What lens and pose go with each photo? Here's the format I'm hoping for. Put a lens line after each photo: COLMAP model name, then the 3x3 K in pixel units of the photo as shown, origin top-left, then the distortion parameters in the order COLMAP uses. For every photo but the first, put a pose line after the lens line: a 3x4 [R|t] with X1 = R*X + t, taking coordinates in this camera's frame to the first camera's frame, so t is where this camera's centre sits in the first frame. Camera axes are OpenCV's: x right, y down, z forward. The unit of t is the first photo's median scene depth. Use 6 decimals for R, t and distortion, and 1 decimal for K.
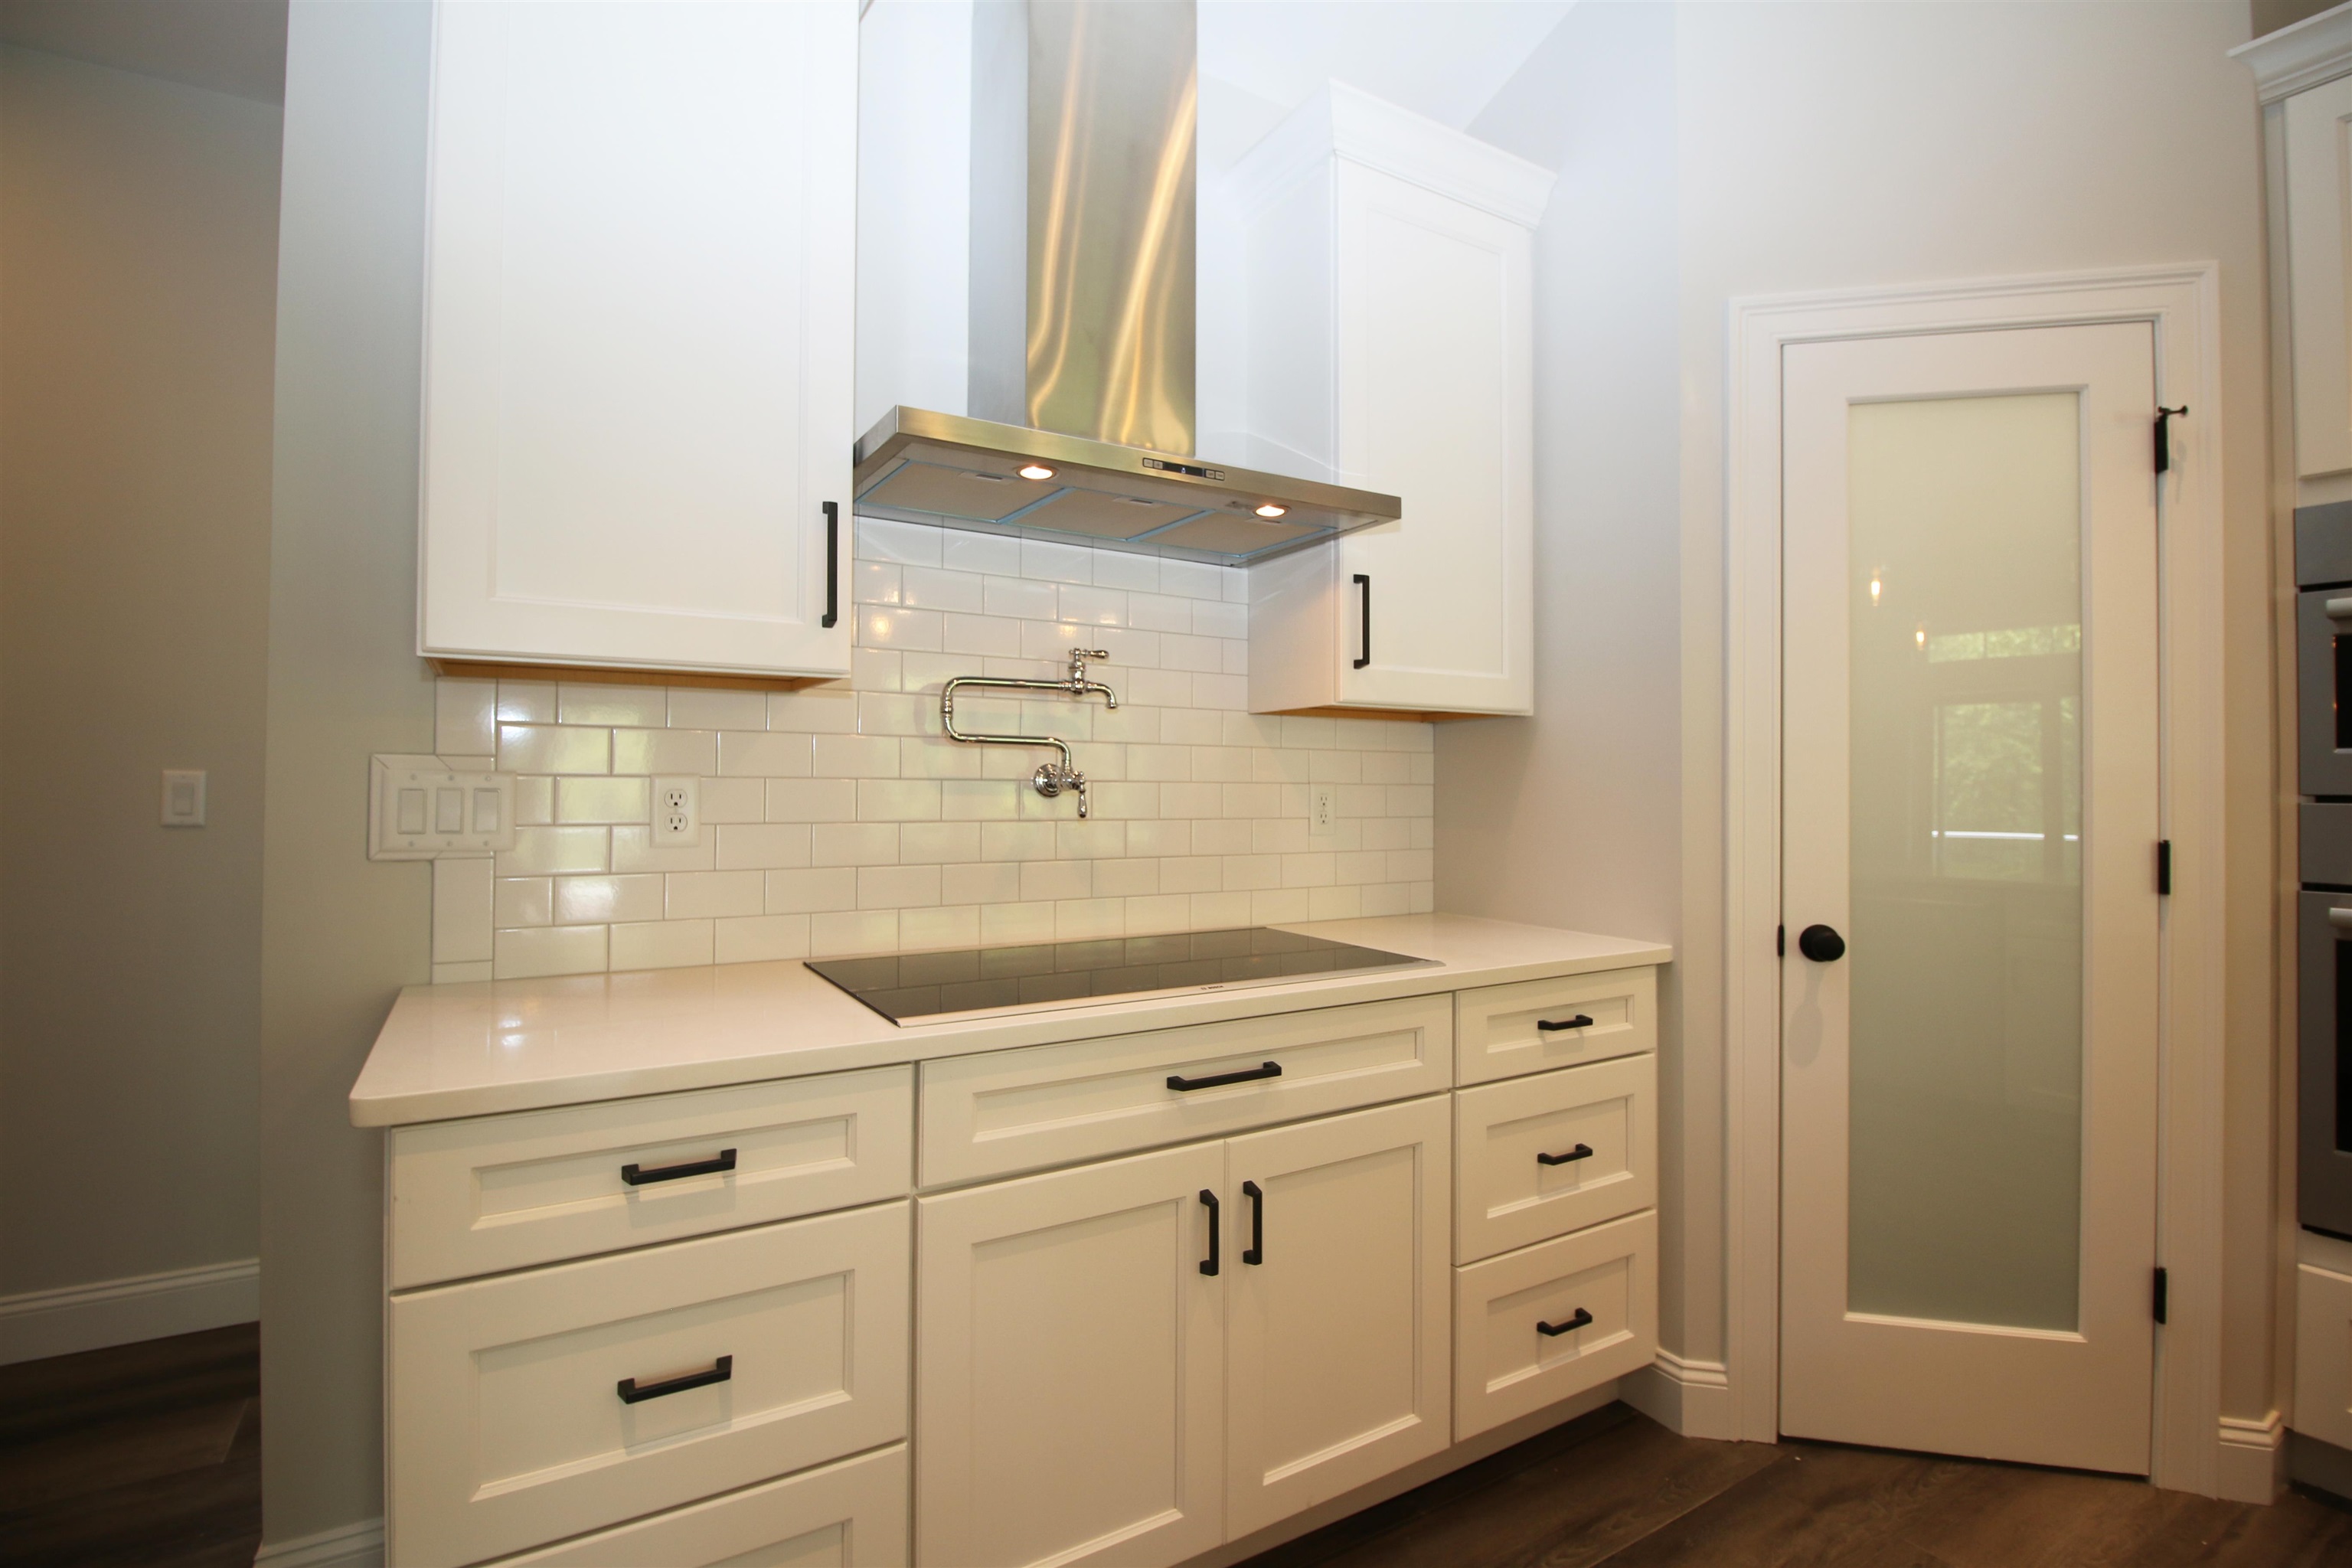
lens RADIAL K [[1088.3, 0, 1177.3], [0, 1088.3, 765.1], [0, 0, 1]] dist [-0.000118, -0.012717]
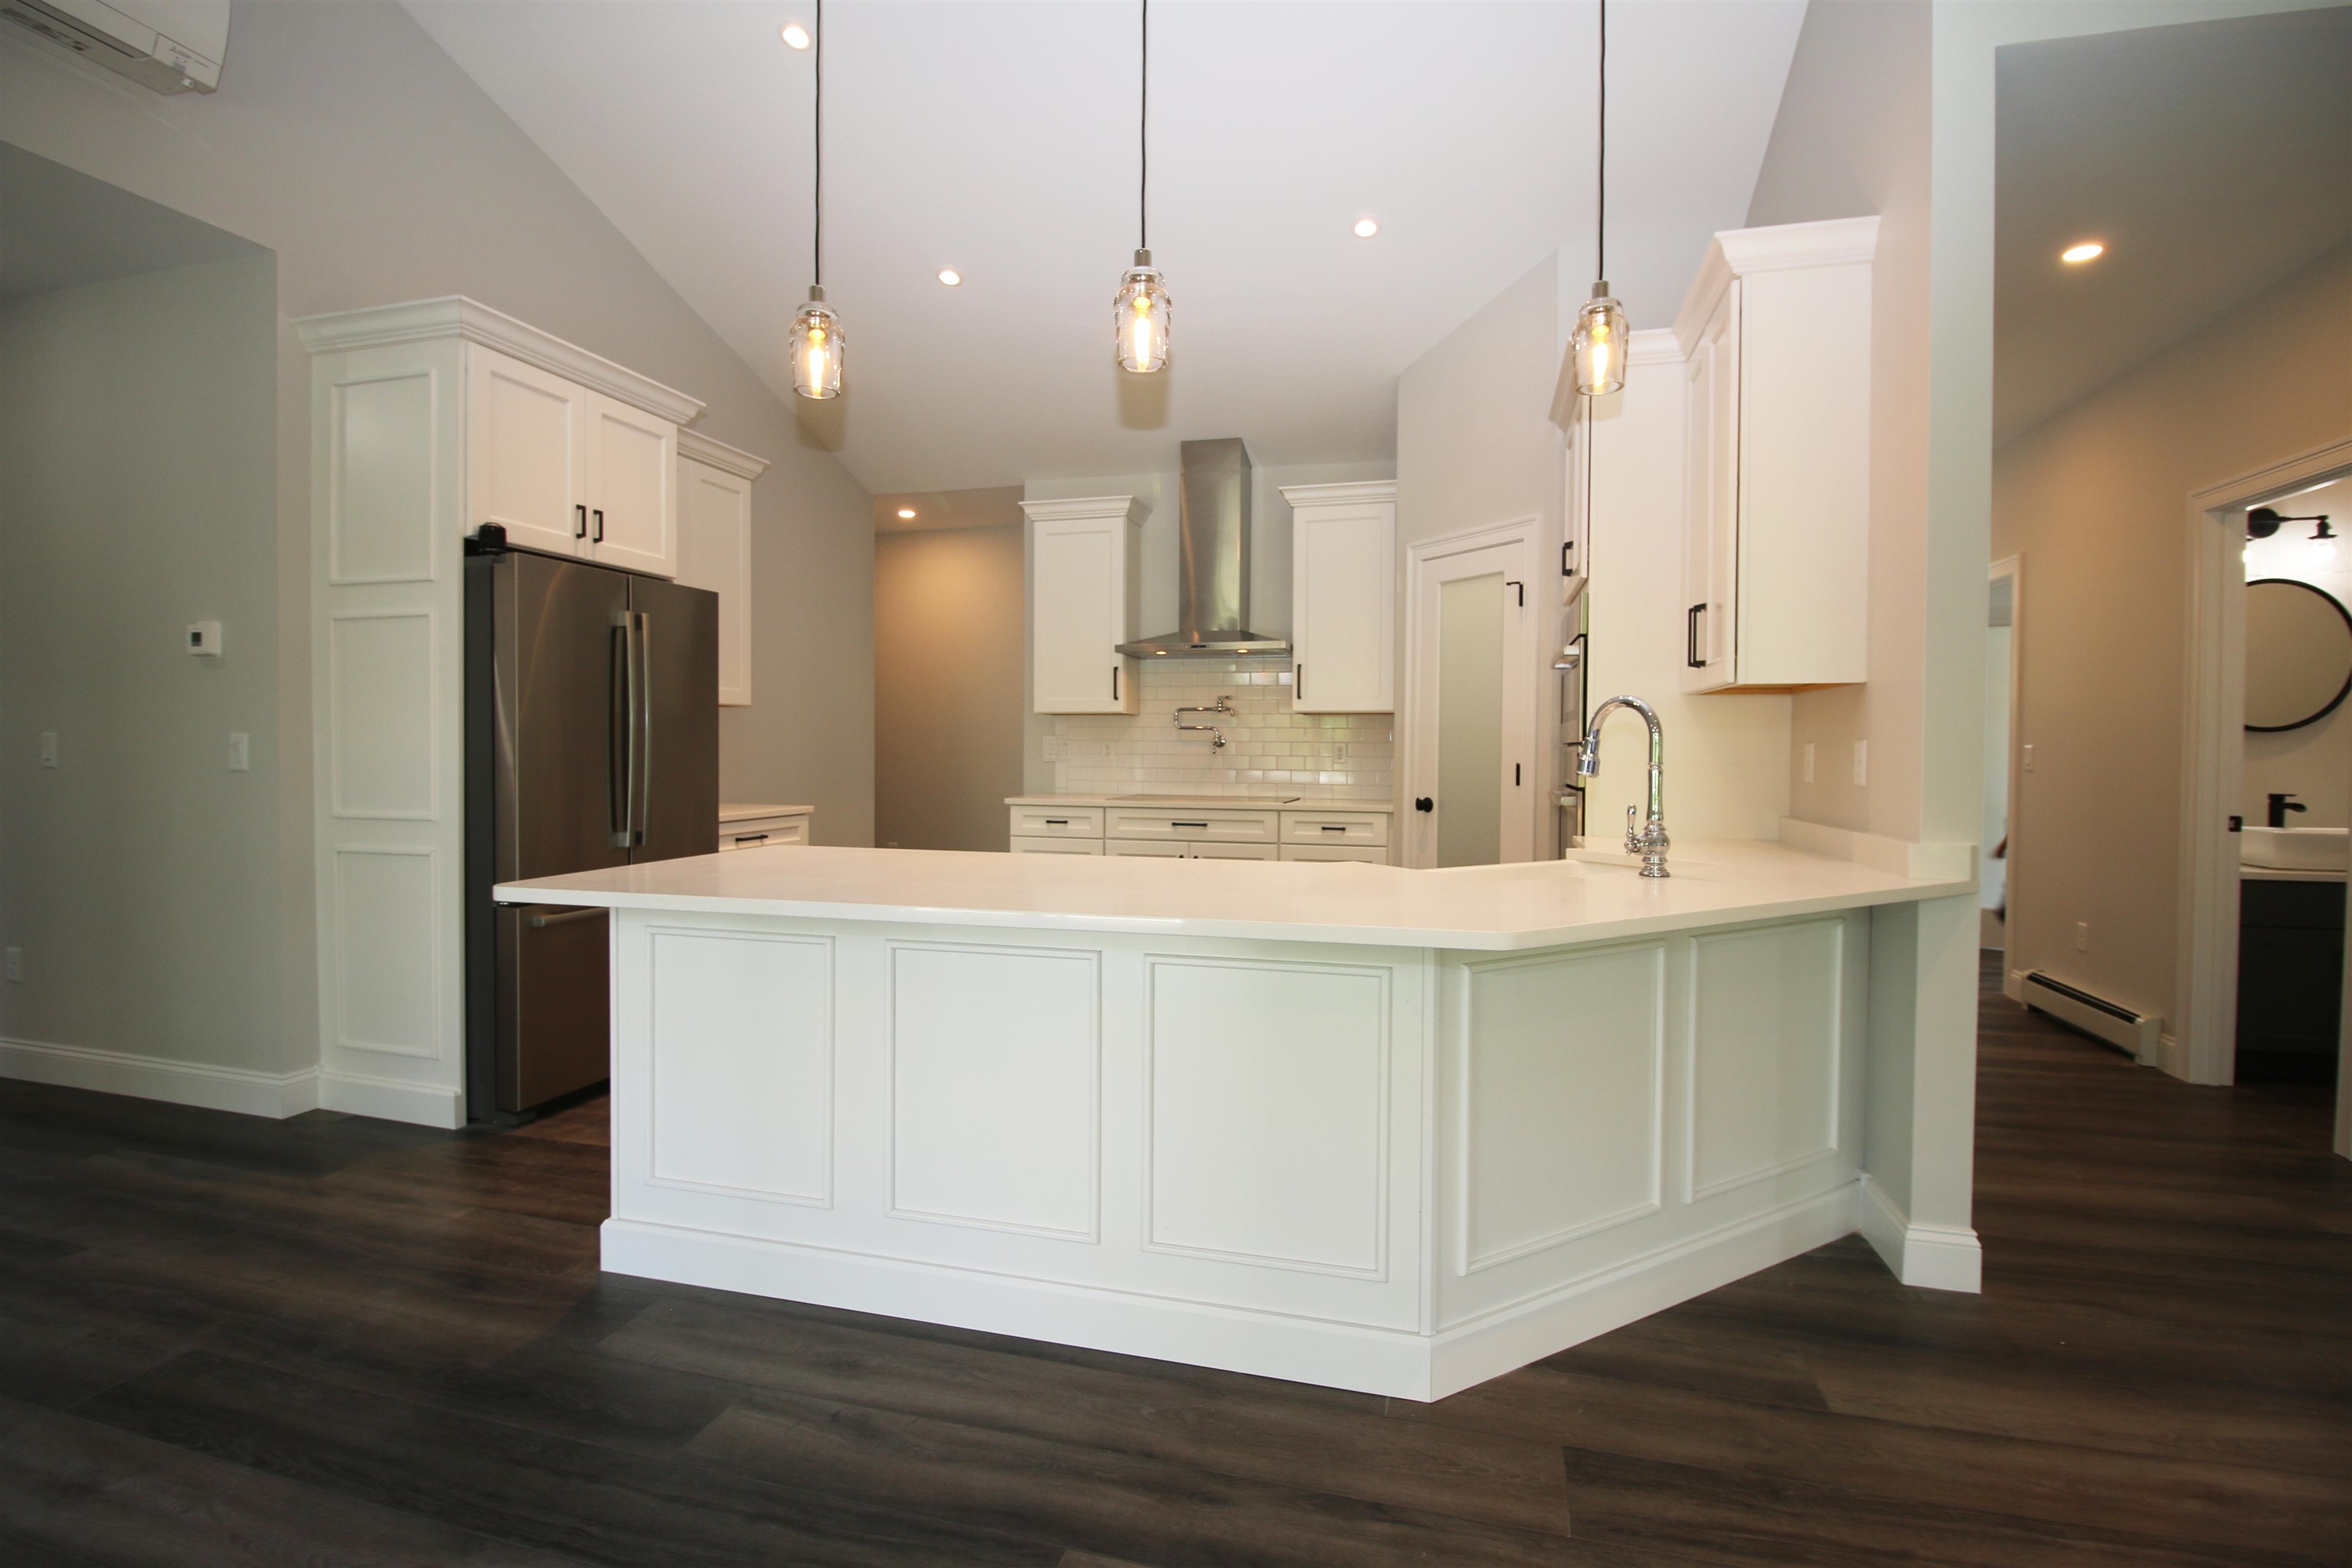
lens RADIAL K [[1088.3, 0, 1177.3], [0, 1088.3, 765.1], [0, 0, 1]] dist [-0.000118, -0.012717]
pose [[0.685495, 0.009012, -0.728022, 2.108536], [0.011155, 0.999676, 0.022878, 0.011358], [0.727992, -0.023804, 0.685172, -1.171504]]
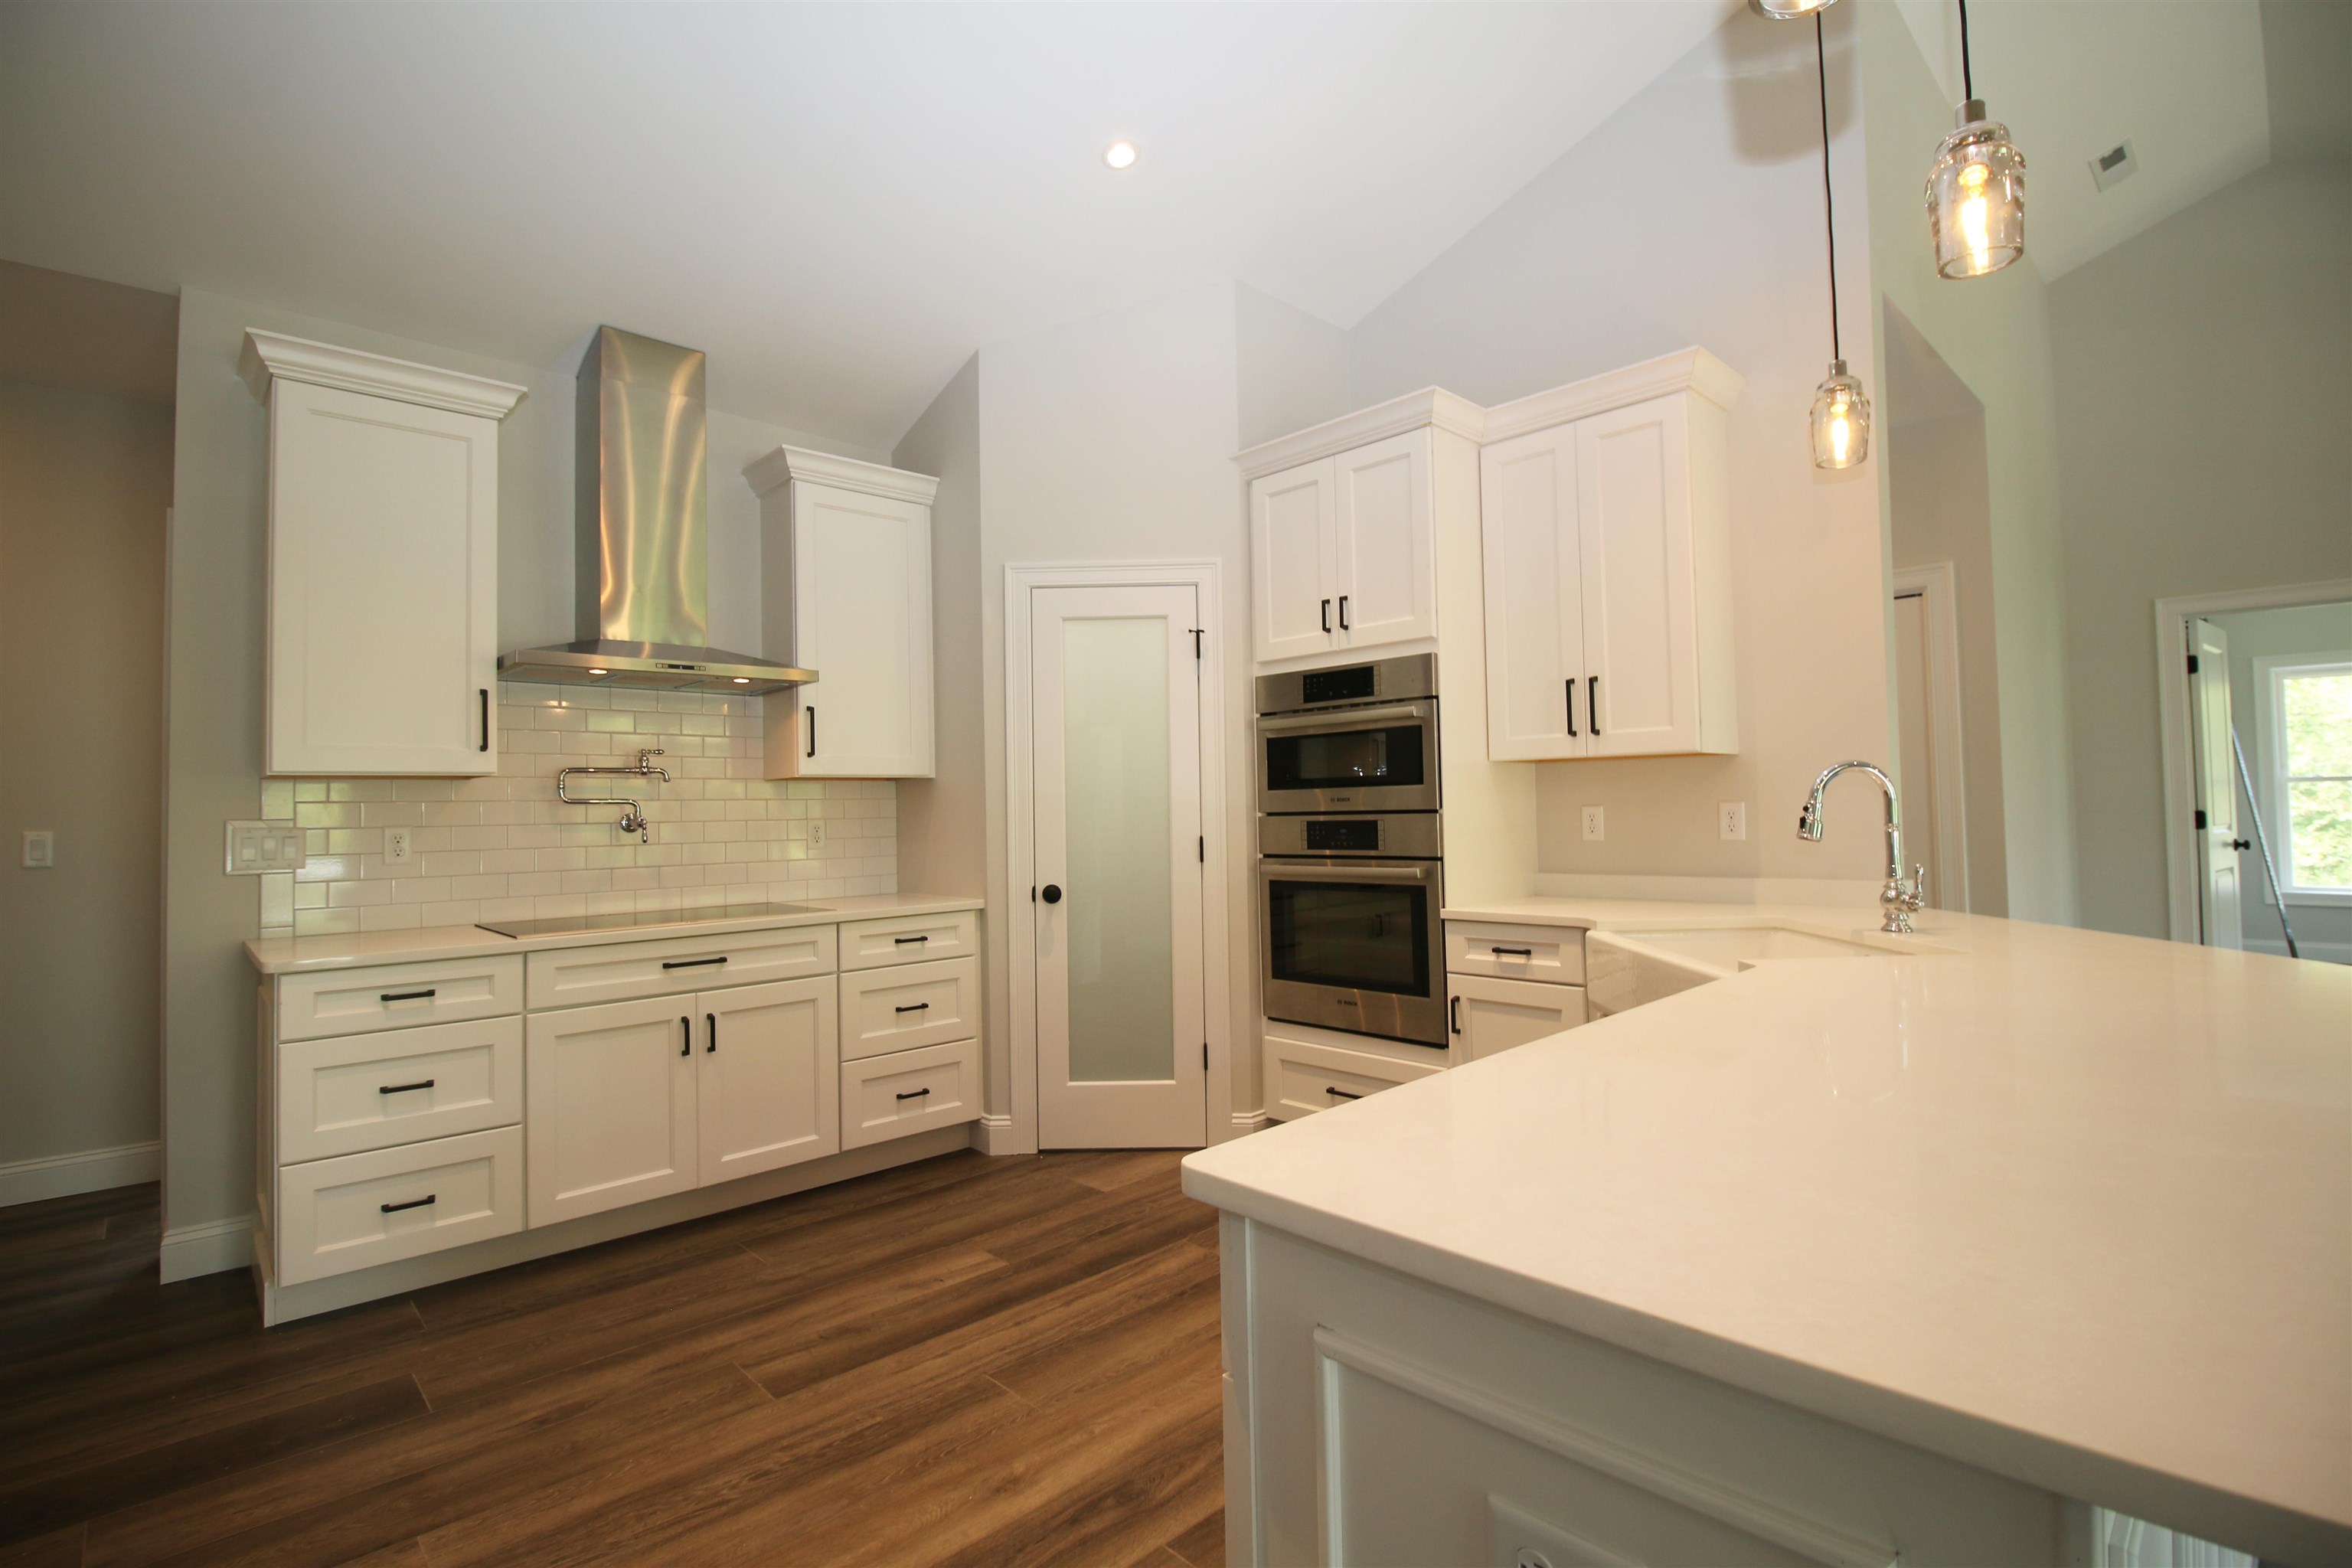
lens RADIAL K [[1088.3, 0, 1177.3], [0, 1088.3, 765.1], [0, 0, 1]] dist [-0.000118, -0.012717]
pose [[0.976888, -0.019035, 0.212902, 0.419513], [0.024208, 0.999471, -0.021718, -0.021653], [-0.212376, 0.026370, 0.976832, -1.026464]]
